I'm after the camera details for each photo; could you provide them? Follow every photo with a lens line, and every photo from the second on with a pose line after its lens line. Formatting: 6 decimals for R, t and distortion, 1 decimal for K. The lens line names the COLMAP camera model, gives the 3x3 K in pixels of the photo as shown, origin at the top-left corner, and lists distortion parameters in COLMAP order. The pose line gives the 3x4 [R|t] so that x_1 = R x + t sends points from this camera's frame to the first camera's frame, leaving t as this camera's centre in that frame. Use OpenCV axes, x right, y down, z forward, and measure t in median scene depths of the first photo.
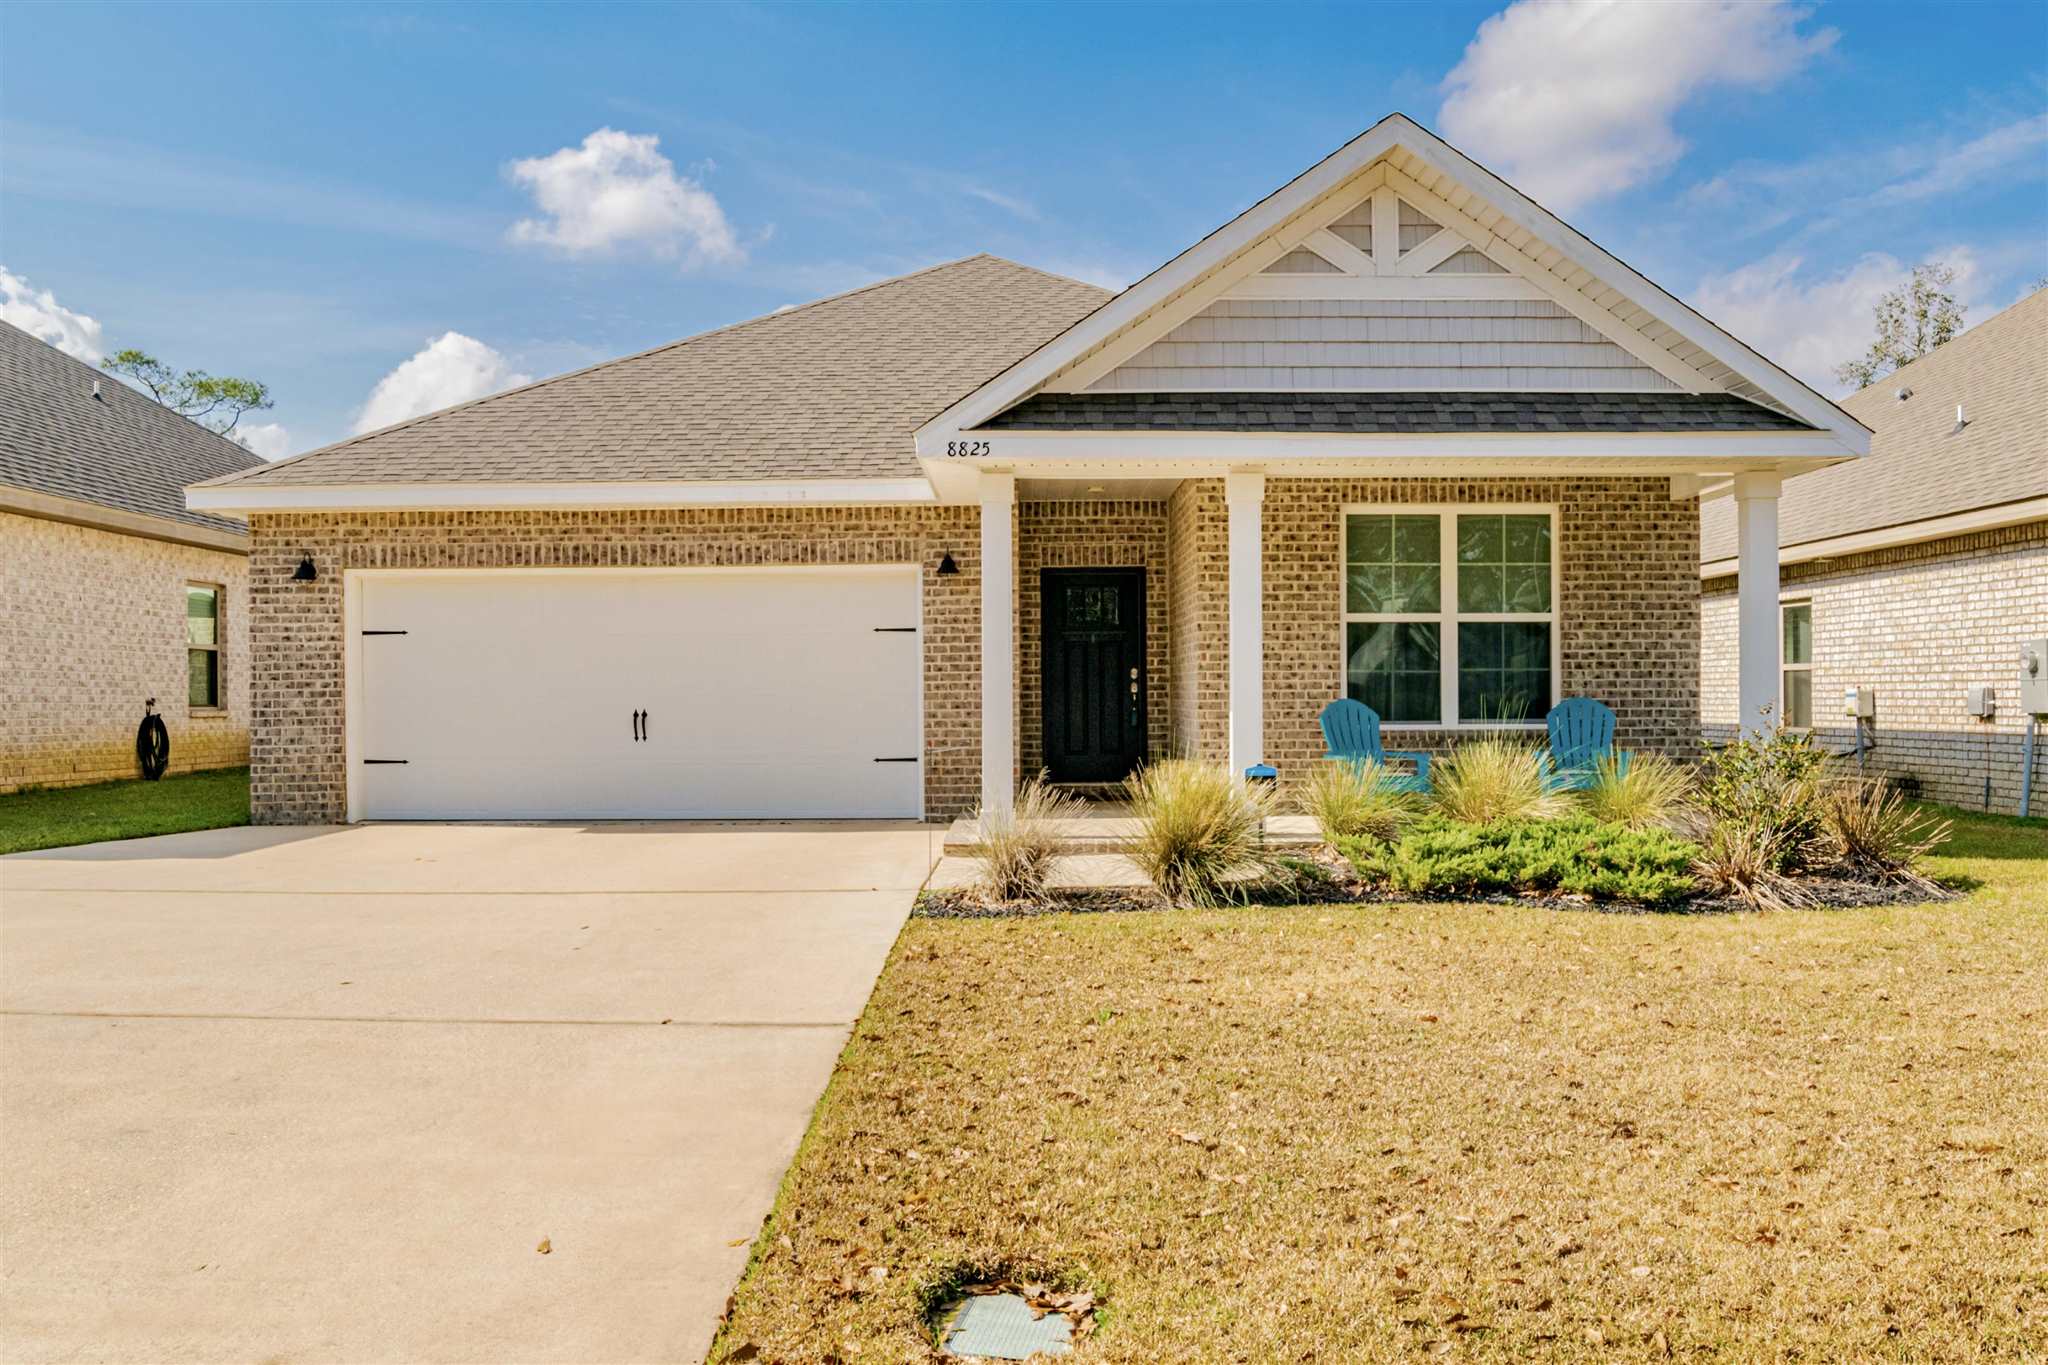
lens RADIAL K [[1598.5, 0, 1047.8], [0, 1598.5, 703.0], [0, 0, 1]] dist [-0.059628, 0.004824]
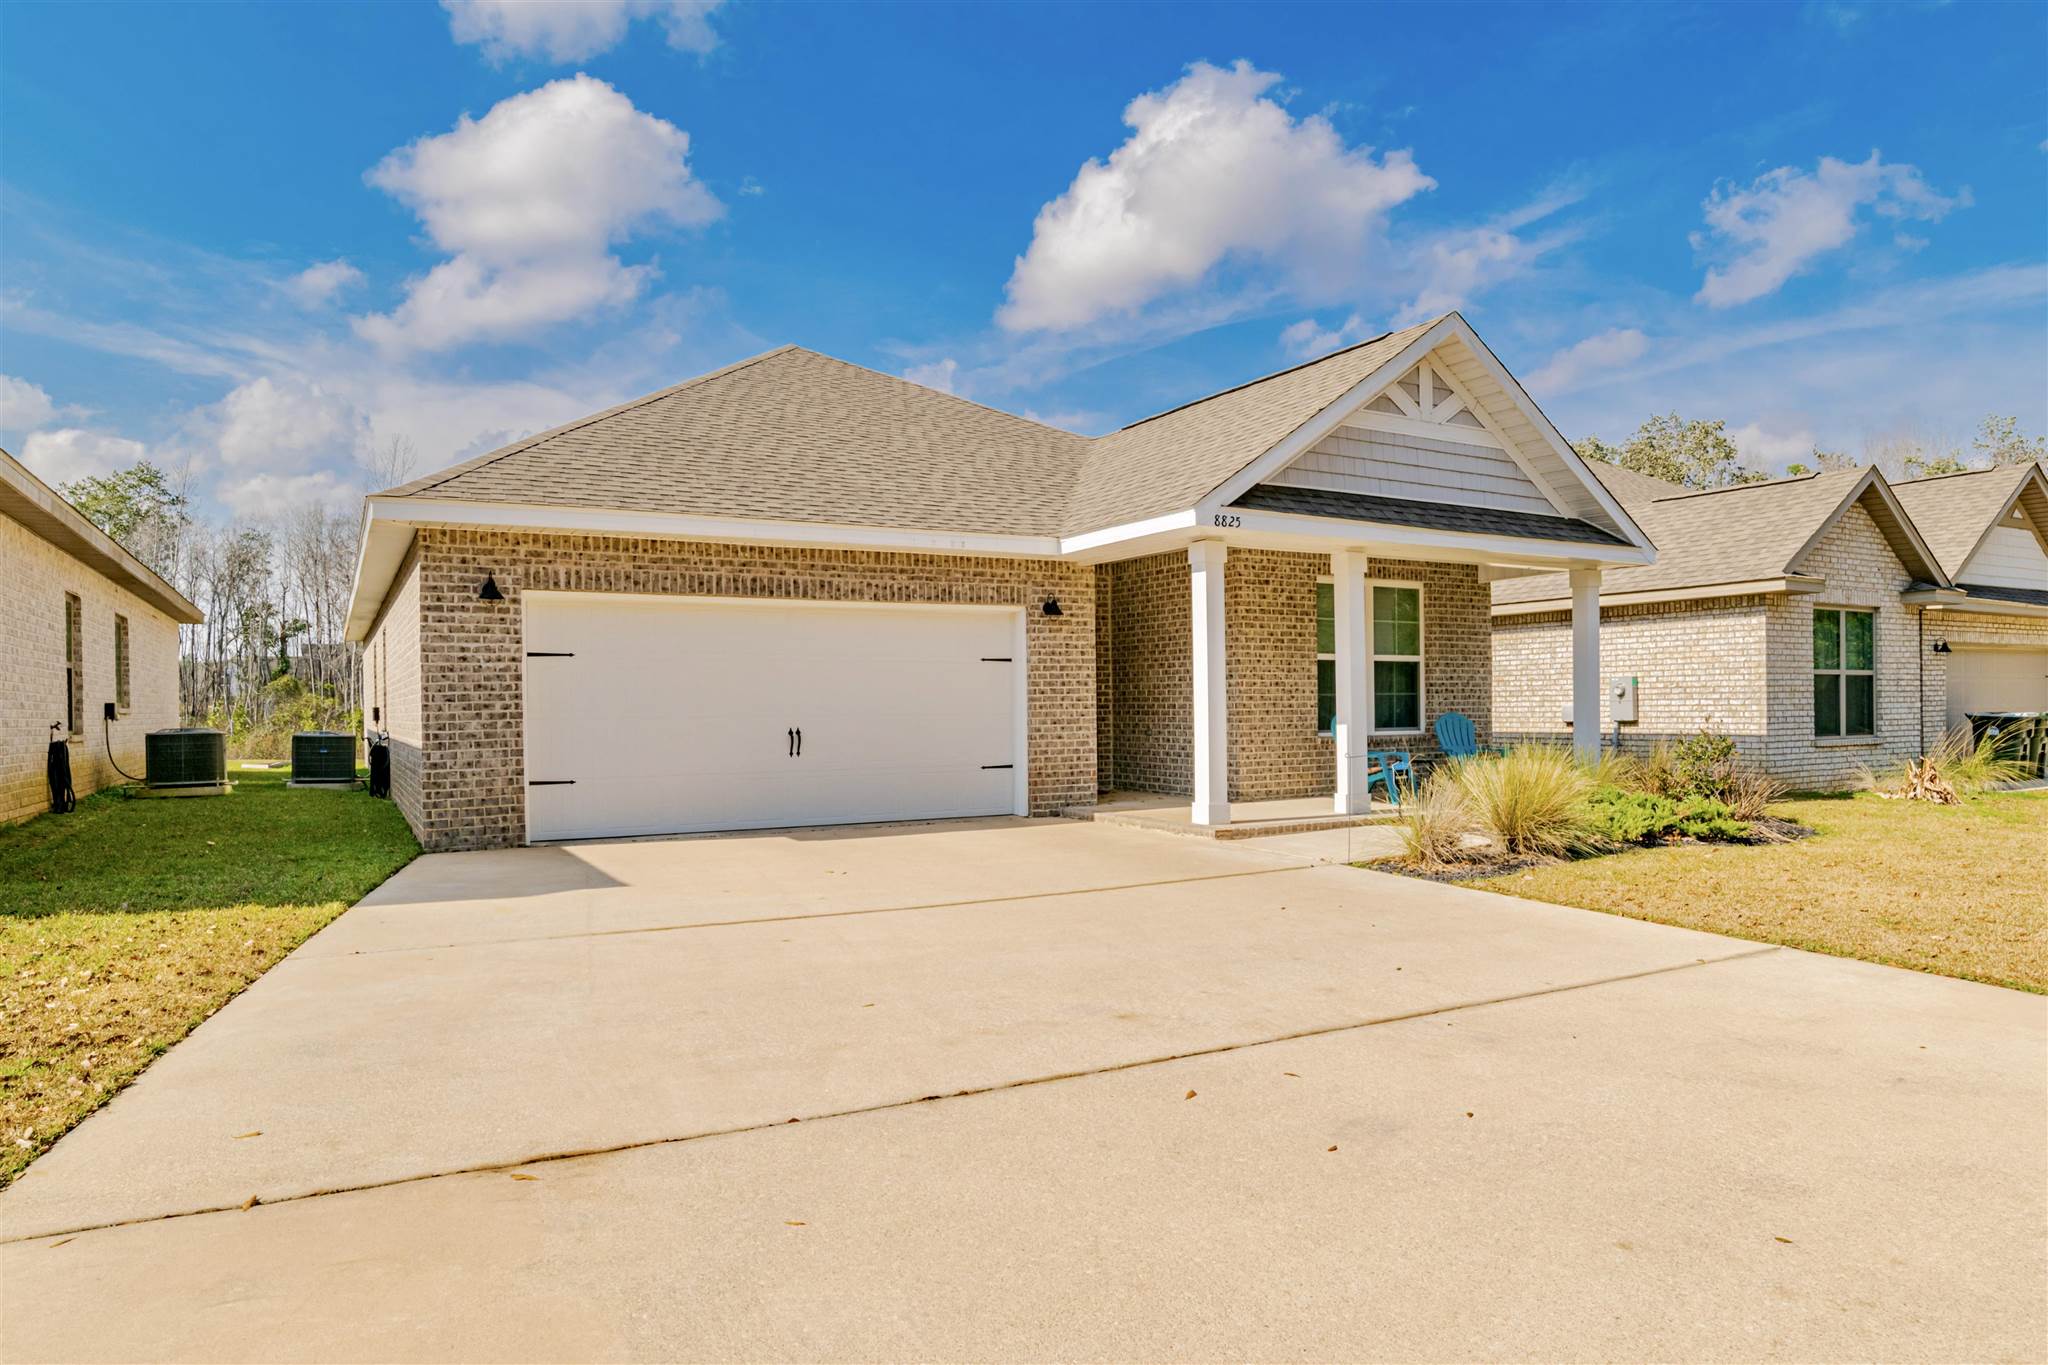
lens RADIAL K [[1223.6, 0, 1027.7], [0, 1223.6, 718.4], [0, 0, 1]] dist [-0.057845, -0.000210]
pose [[0.872894, -0.007778, 0.487847, -0.542359], [0.006991, 0.999970, 0.003434, -0.004405], [-0.487859, 0.000412, 0.872922, 0.181259]]
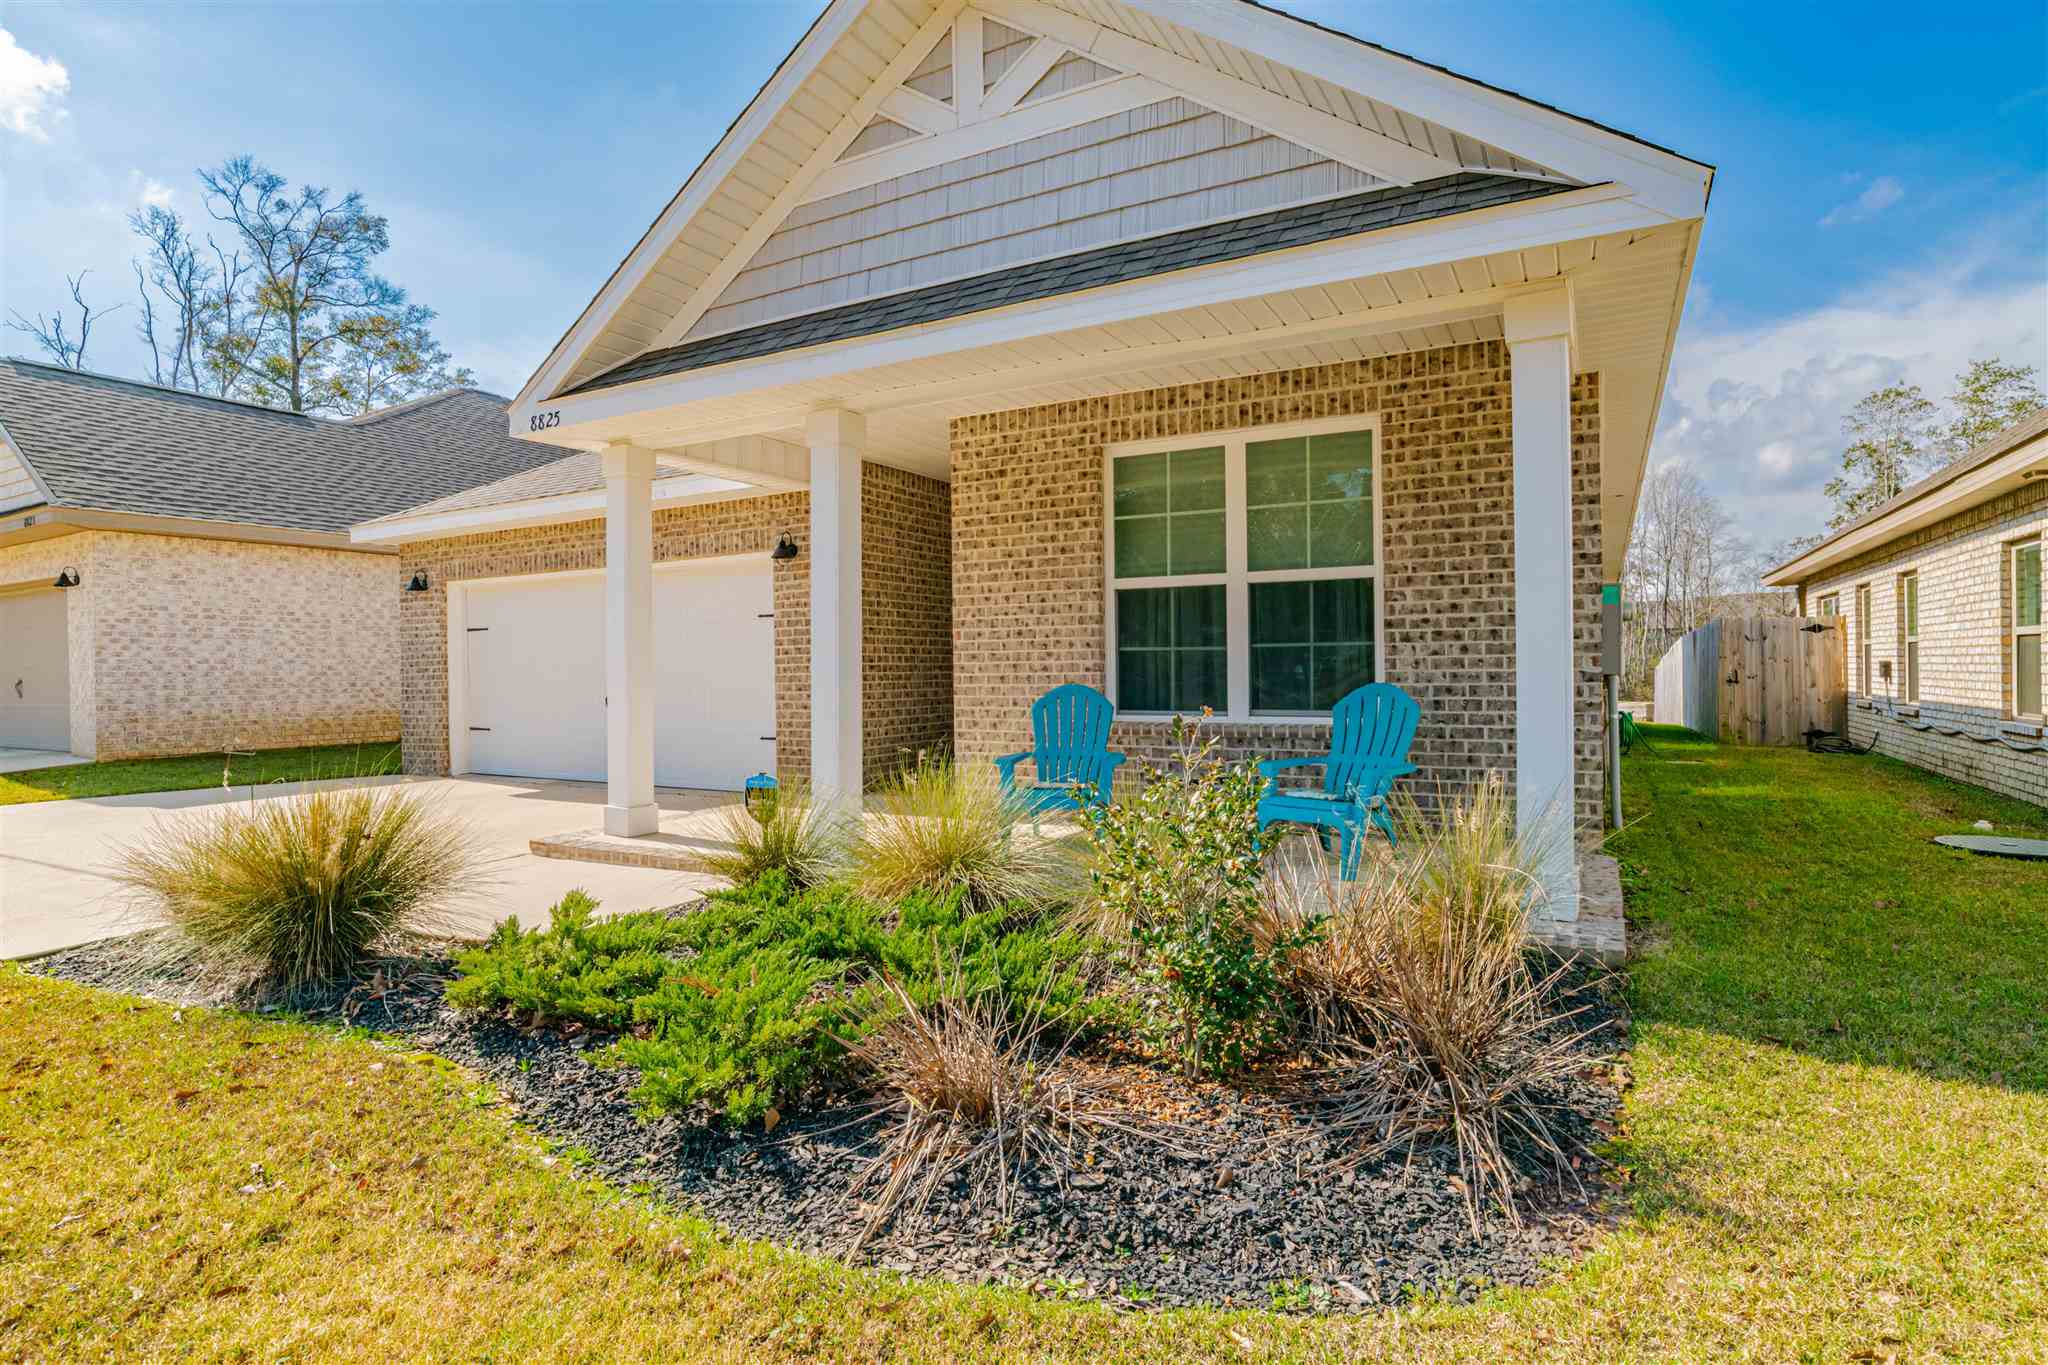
lens RADIAL K [[1052.7, 0, 1039.6], [0, 1052.7, 678.0], [0, 0, 1]] dist [-0.066709, 0.029075]
pose [[0.873041, -0.000310, -0.487647, 0.405024], [0.005223, 0.999948, 0.008715, -0.009854], [0.487620, -0.010156, 0.872997, 0.494203]]
